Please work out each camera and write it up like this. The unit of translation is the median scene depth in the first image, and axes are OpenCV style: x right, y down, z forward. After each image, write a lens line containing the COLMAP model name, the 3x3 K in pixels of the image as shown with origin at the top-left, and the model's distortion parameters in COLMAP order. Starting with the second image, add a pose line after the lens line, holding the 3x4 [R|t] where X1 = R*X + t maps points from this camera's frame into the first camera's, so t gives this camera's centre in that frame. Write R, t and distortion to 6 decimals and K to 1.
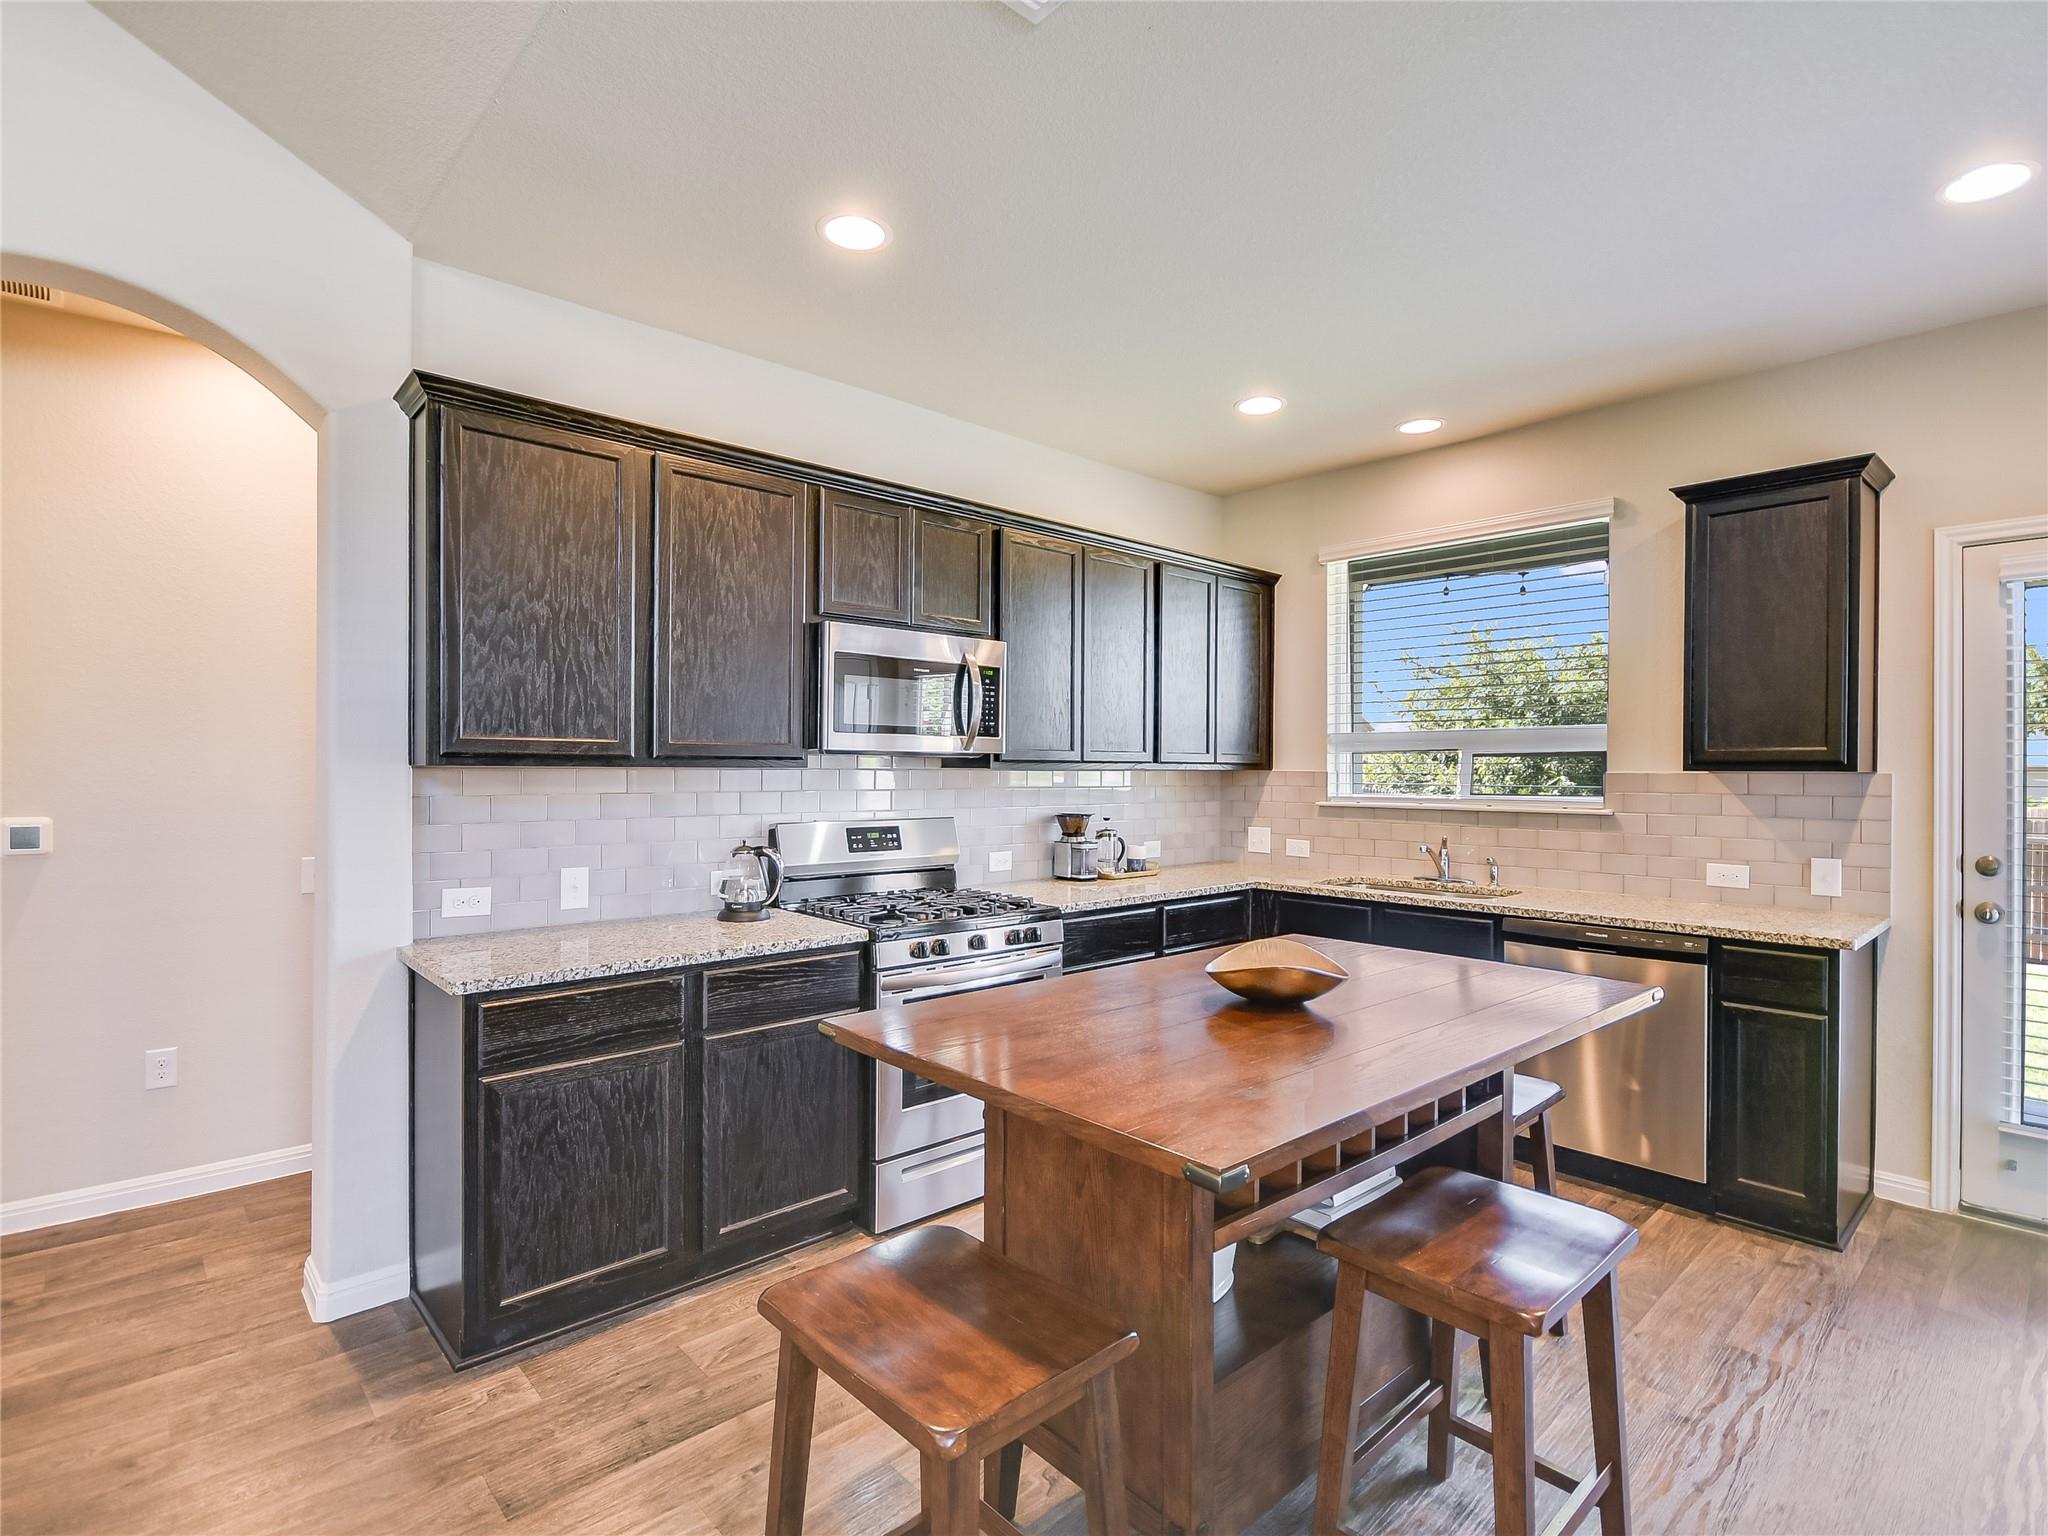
lens RADIAL K [[1000.1, 0, 1002.7], [0, 1000.1, 785.2], [0, 0, 1]] dist [-0.006221, -0.000595]
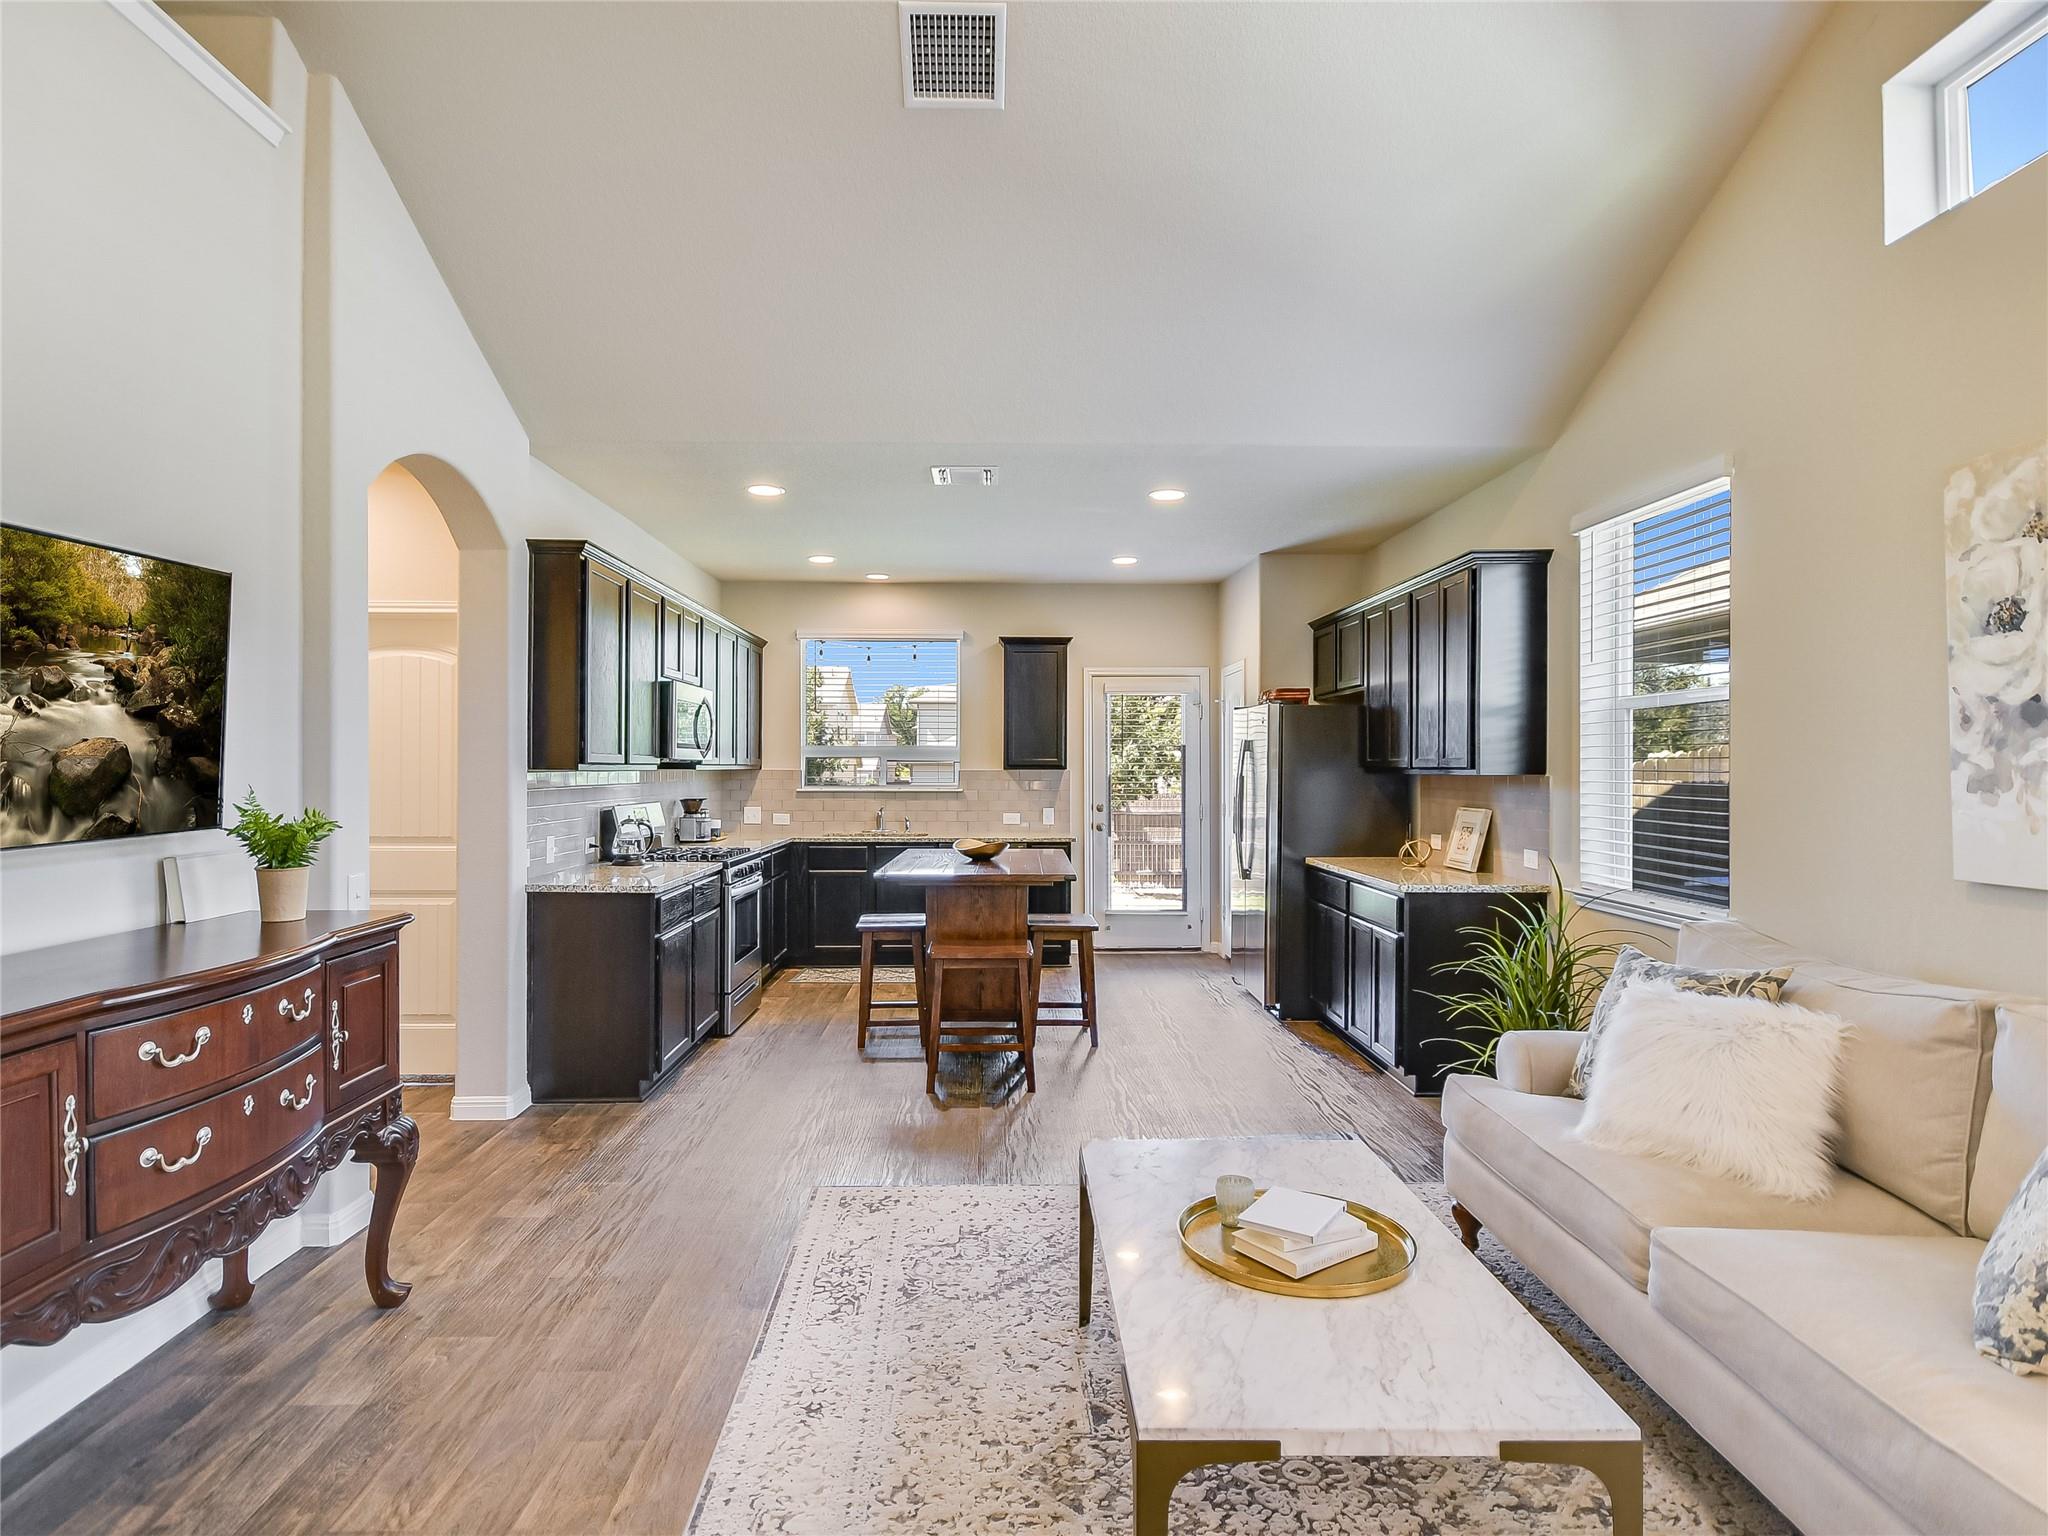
lens RADIAL K [[1105.5, 0, 1011.6], [0, 1105.5, 771.9], [0, 0, 1]] dist [0.004609, 0.000382]
pose [[0.656329, -0.005988, 0.754451, -1.124560], [0.012428, 0.999919, -0.002875, -0.001496], [-0.754372, 0.011263, 0.656350, -0.582244]]
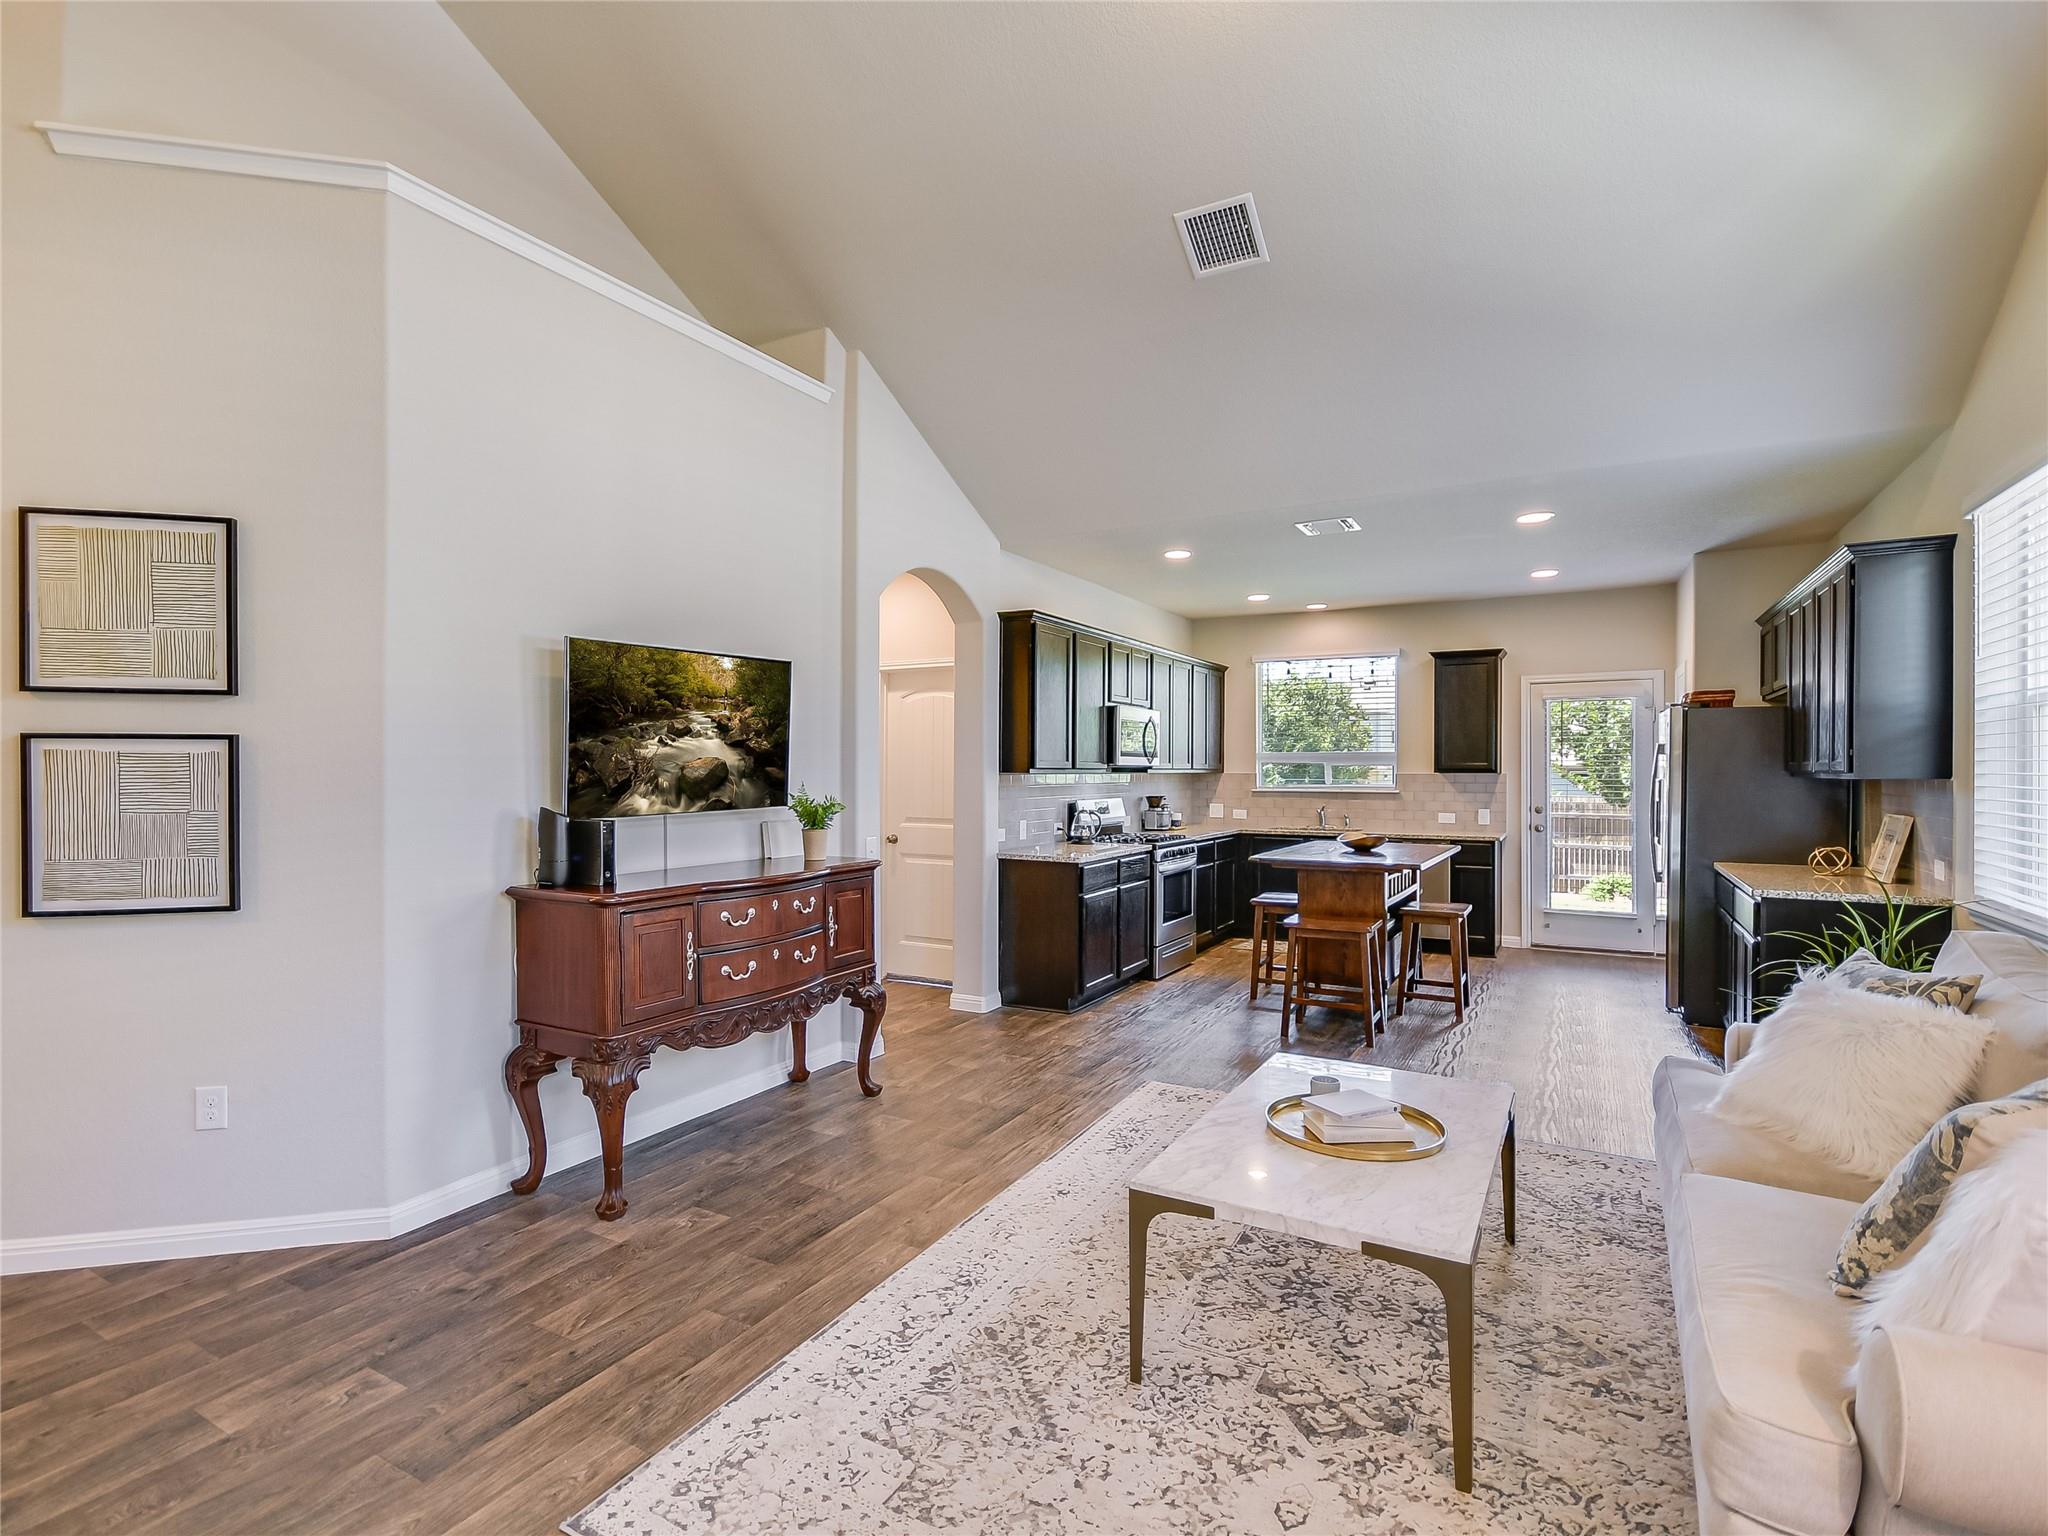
lens RADIAL K [[1003.4, 0, 1016.7], [0, 1003.4, 780.3], [0, 0, 1]] dist [-0.002241, -0.000069]
pose [[0.946773, -0.005788, 0.321851, -1.028874], [0.007222, 0.999969, -0.003264, 0.003827], [-0.321822, 0.005414, 0.946785, -0.937043]]
